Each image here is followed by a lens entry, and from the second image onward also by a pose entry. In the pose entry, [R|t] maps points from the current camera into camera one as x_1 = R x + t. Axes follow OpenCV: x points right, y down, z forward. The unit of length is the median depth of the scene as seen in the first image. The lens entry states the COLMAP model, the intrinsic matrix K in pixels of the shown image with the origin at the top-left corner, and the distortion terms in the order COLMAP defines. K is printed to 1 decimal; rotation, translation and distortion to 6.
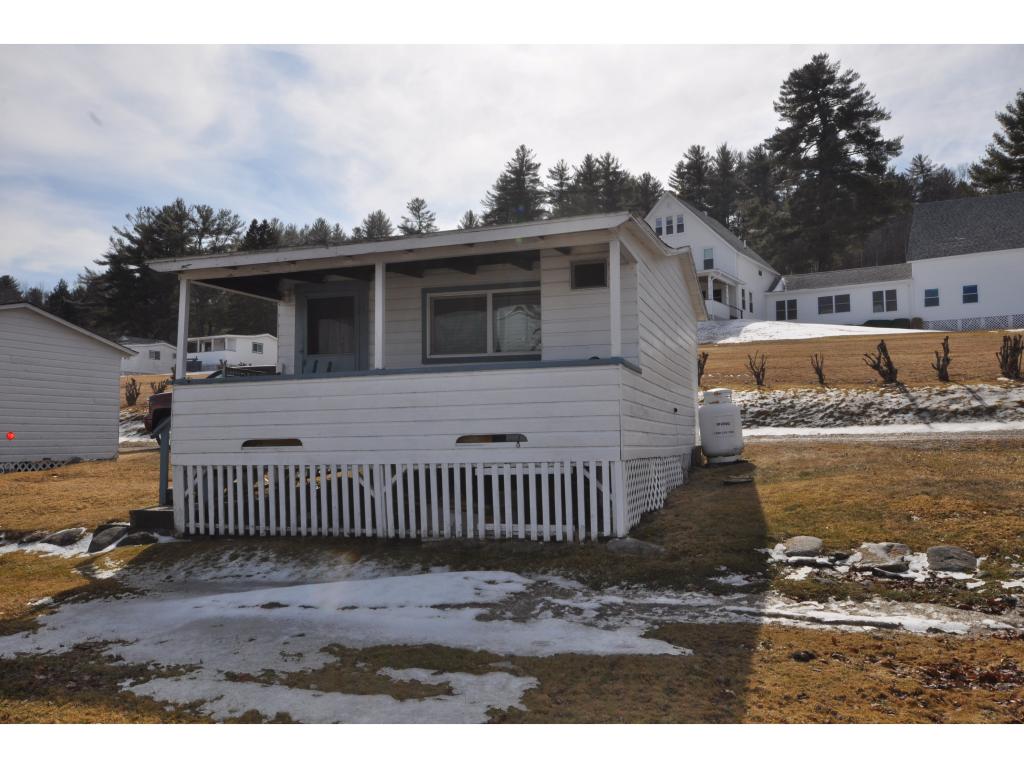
lens RADIAL K [[808.4, 0, 498.8], [0, 808.4, 381.6], [0, 0, 1]] dist [0.013129, 0.008493]
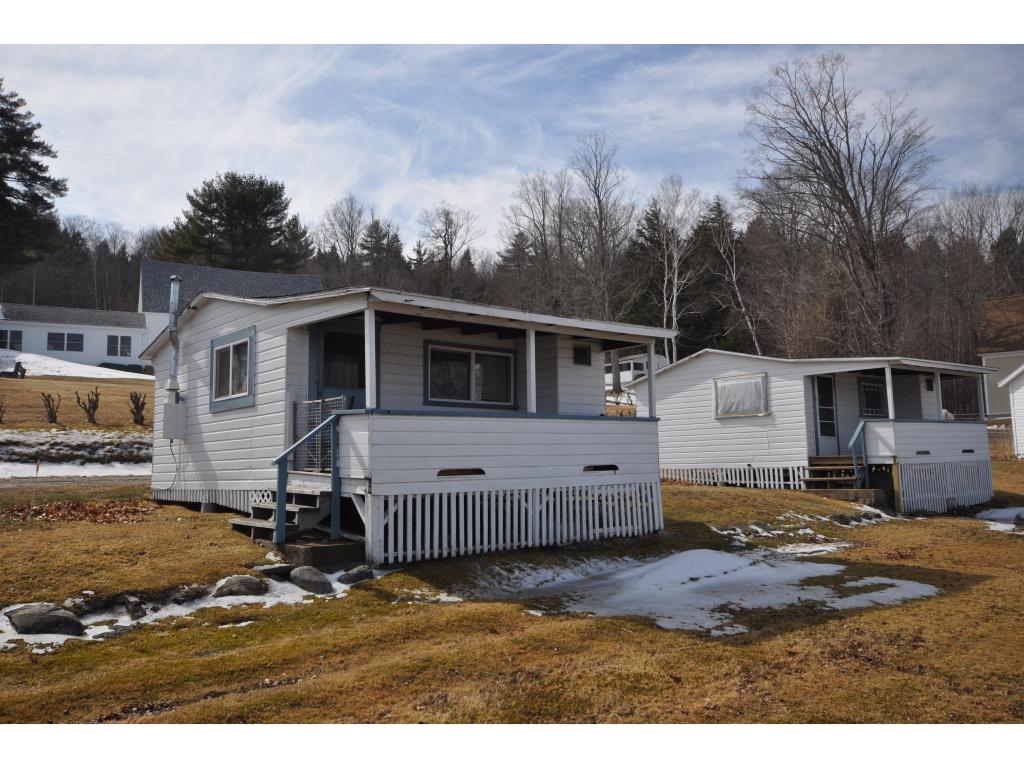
lens RADIAL K [[808.4, 0, 498.8], [0, 808.4, 381.6], [0, 0, 1]] dist [0.013129, 0.008493]
pose [[0.533066, 0.092948, 0.840952, -1.060402], [-0.048773, 0.995670, -0.079132, 0.032380], [-0.844666, 0.001167, 0.535292, 0.313251]]
